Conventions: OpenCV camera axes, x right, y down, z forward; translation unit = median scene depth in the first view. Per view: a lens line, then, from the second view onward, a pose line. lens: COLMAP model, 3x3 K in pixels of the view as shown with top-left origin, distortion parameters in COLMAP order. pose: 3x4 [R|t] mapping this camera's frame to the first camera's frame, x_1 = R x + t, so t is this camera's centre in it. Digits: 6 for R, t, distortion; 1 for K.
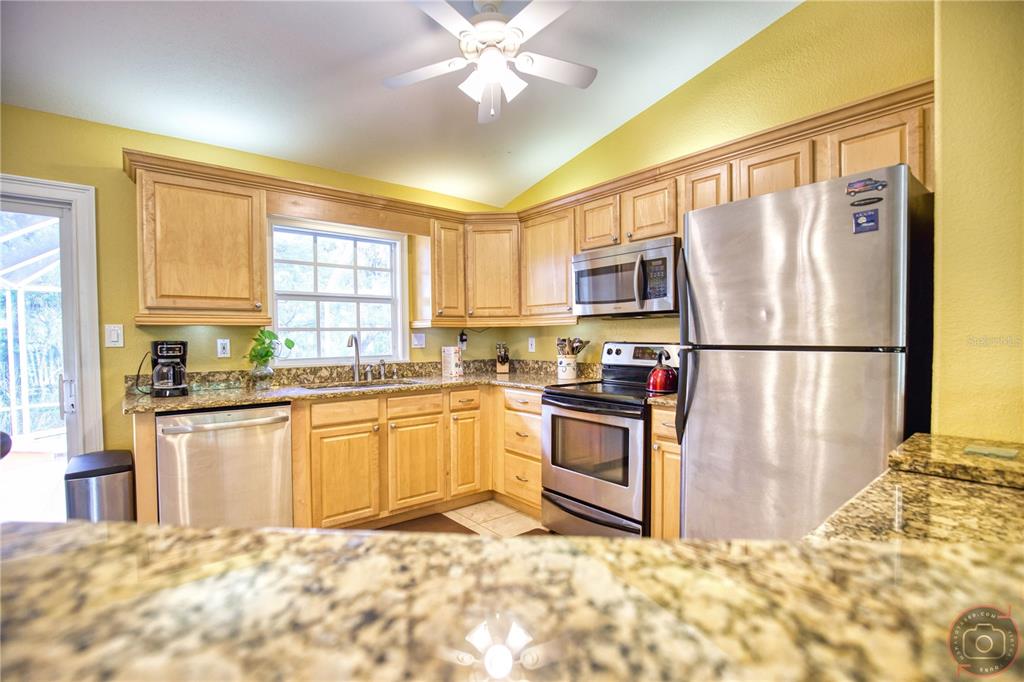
lens RADIAL K [[469.6, 0, 518.4], [0, 469.6, 347.9], [0, 0, 1]] dist [-0.031812, 0.003496]
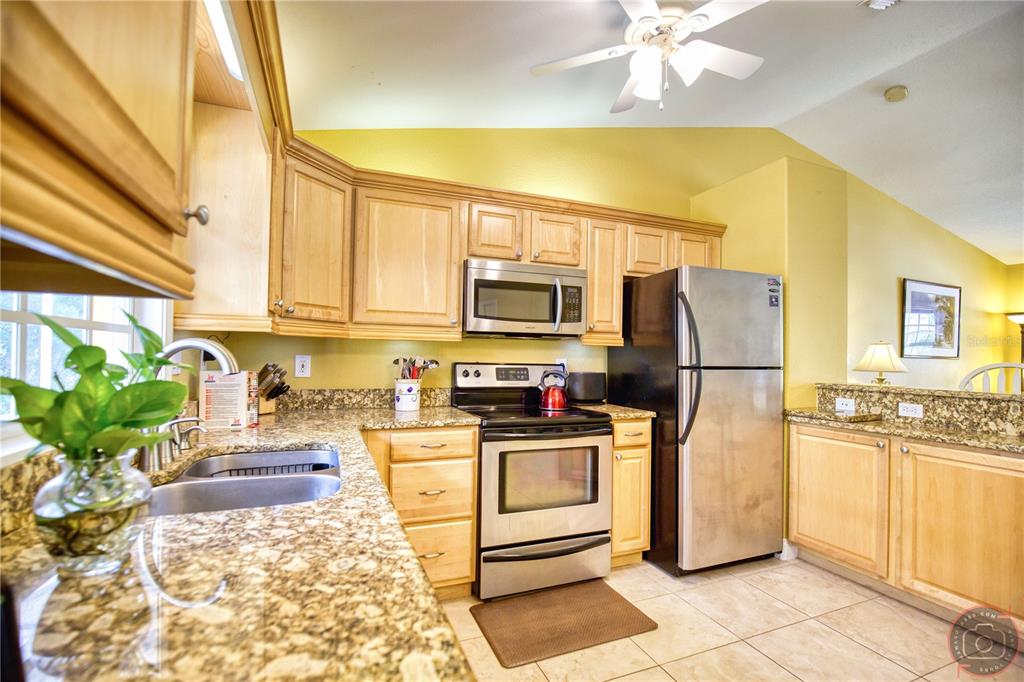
lens RADIAL K [[469.6, 0, 517.8], [0, 469.6, 349.9], [0, 0, 1]] dist [-0.031812, 0.003496]
pose [[0.302991, 0.026831, 0.952615, -0.642009], [0.006176, 0.999527, -0.030117, -0.009831], [-0.952973, 0.015009, 0.302683, 0.662302]]
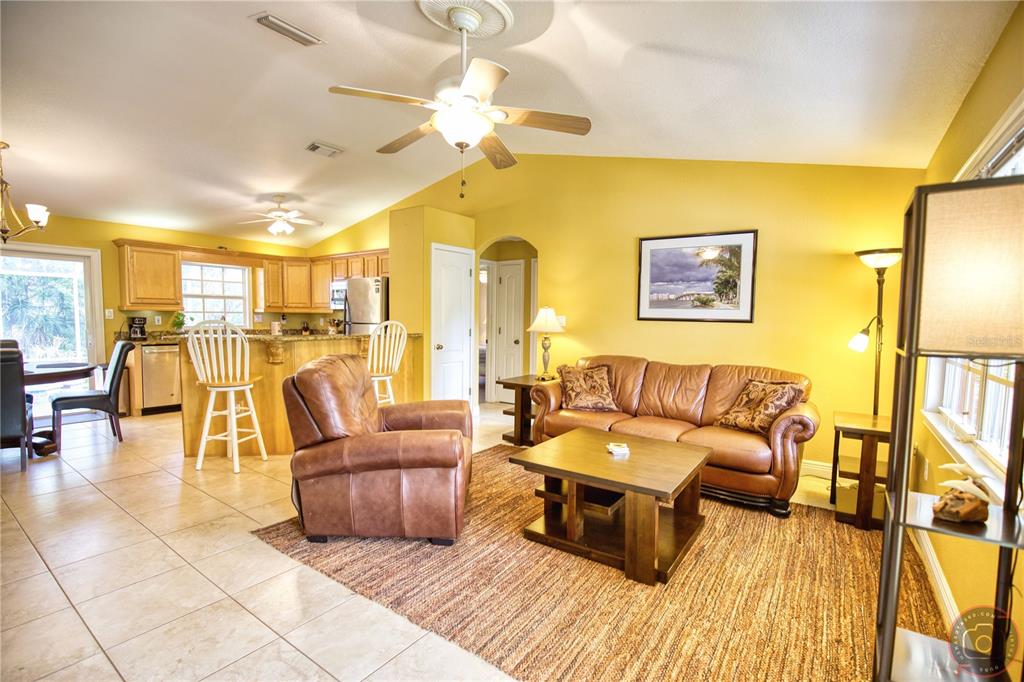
lens RADIAL K [[469.6, 0, 517.0], [0, 469.6, 347.6], [0, 0, 1]] dist [-0.031812, 0.003496]
pose [[0.965739, 0.005152, 0.259464, 0.400937], [-0.016385, 0.999019, 0.041150, 0.010218], [-0.258997, -0.043991, 0.964876, -1.422818]]
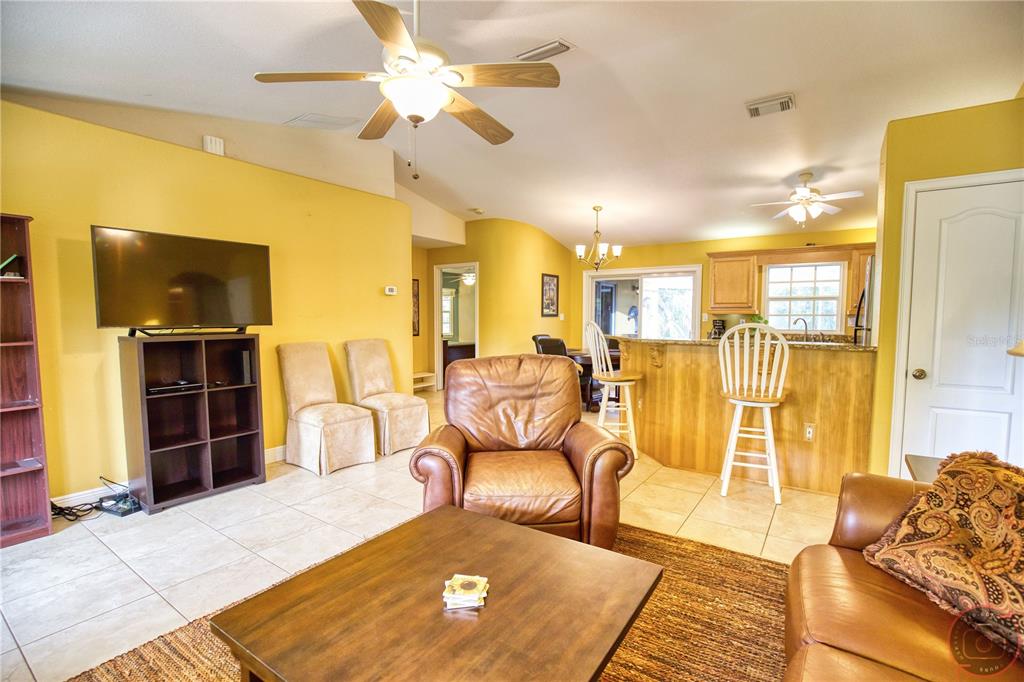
lens RADIAL K [[469.6, 0, 519.2], [0, 469.6, 348.7], [0, 0, 1]] dist [-0.031812, 0.003496]
pose [[0.279239, 0.078281, -0.957025, 1.220442], [-0.027276, 0.996916, 0.073586, -0.012459], [0.959834, 0.005556, 0.280513, -0.692418]]
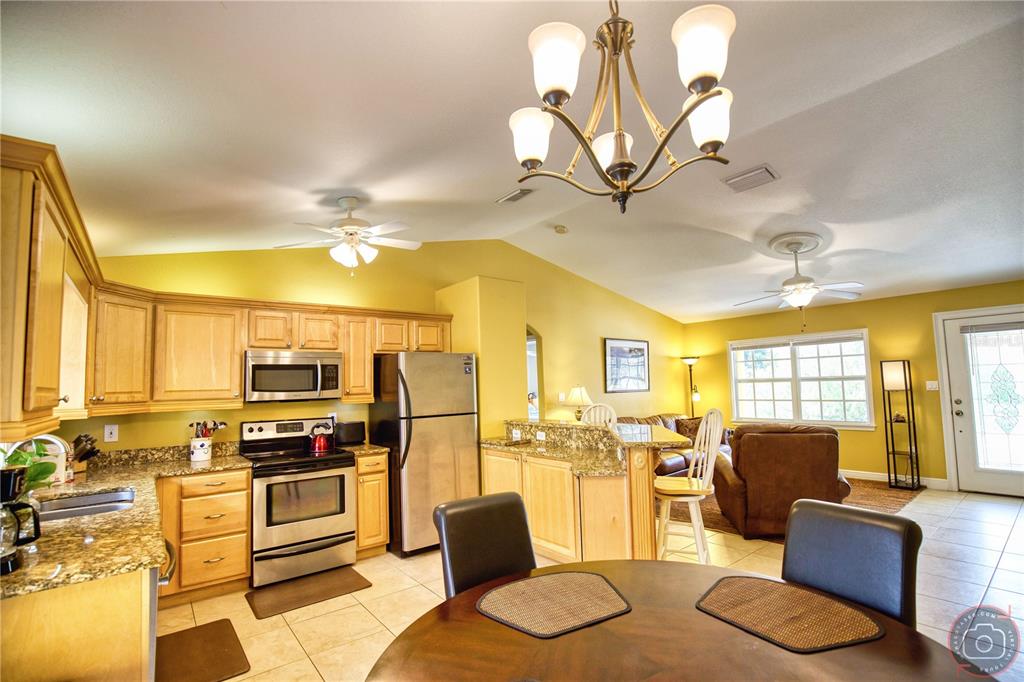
lens RADIAL K [[469.6, 0, 518.7], [0, 469.6, 348.6], [0, 0, 1]] dist [-0.031812, 0.003496]
pose [[0.017362, 0.084508, 0.996272, -1.046468], [0.053652, 0.994907, -0.085327, -0.063805], [-0.998409, 0.054933, 0.012739, 0.291429]]
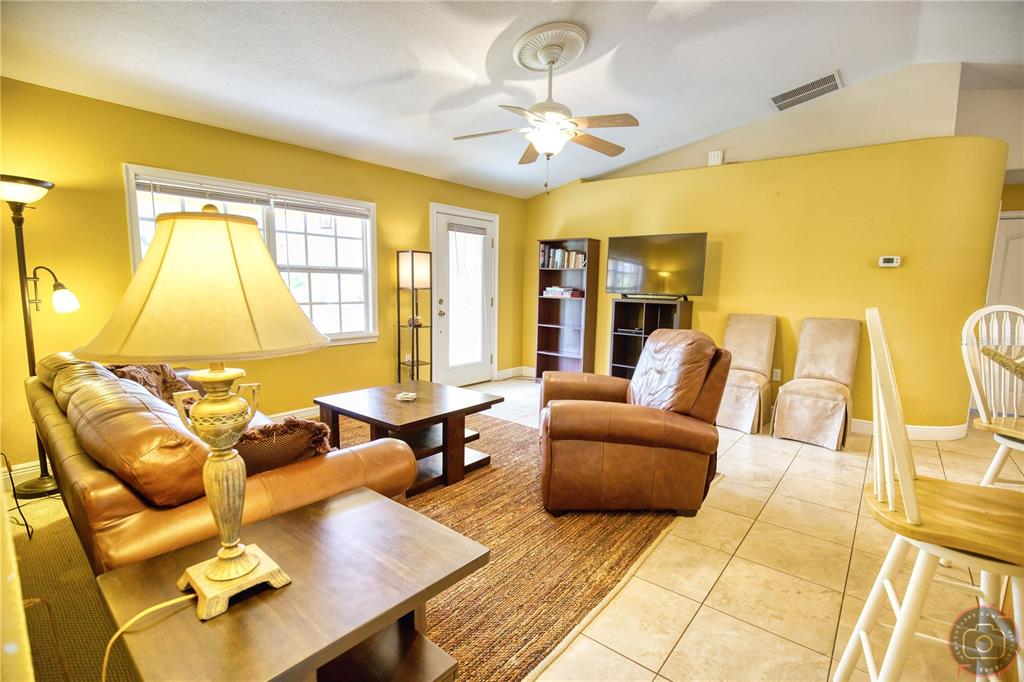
lens RADIAL K [[469.6, 0, 513.1], [0, 469.6, 342.1], [0, 0, 1]] dist [-0.031812, 0.003496]
pose [[-0.980813, 0.013090, -0.194510, 0.795211], [-0.016413, 0.988656, 0.149295, -0.034975], [0.194258, 0.149623, -0.969472, 0.387759]]
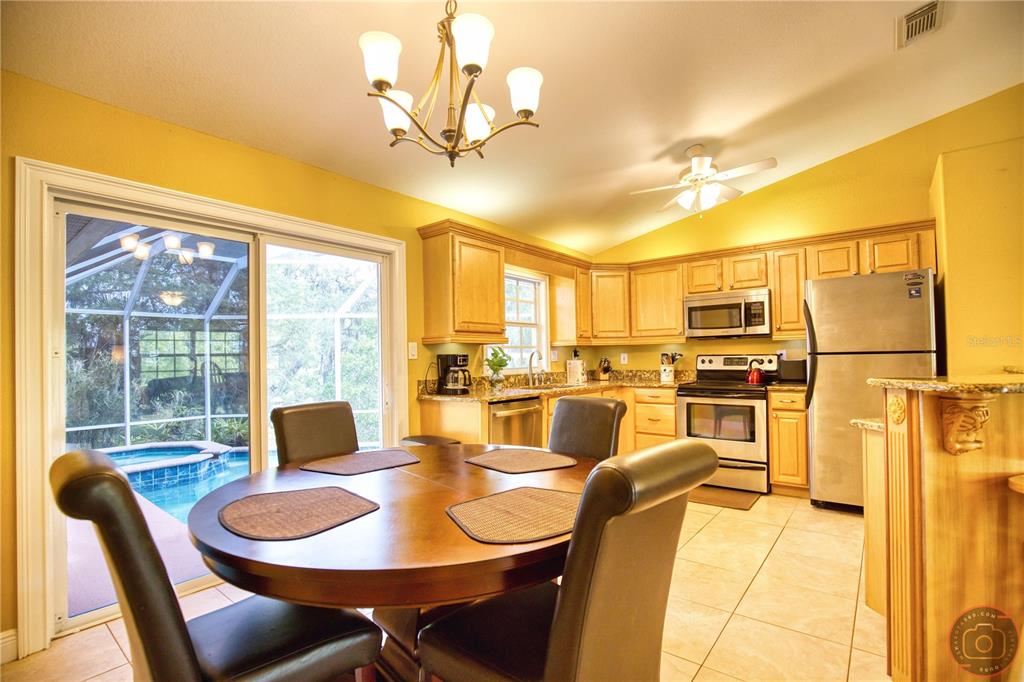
lens RADIAL K [[469.6, 0, 516.5], [0, 469.6, 349.0], [0, 0, 1]] dist [-0.031812, 0.003496]
pose [[0.980126, -0.004747, 0.198317, -0.695468], [0.013736, 0.998938, -0.043976, 0.026377], [-0.197898, 0.045826, 0.979151, -0.335011]]
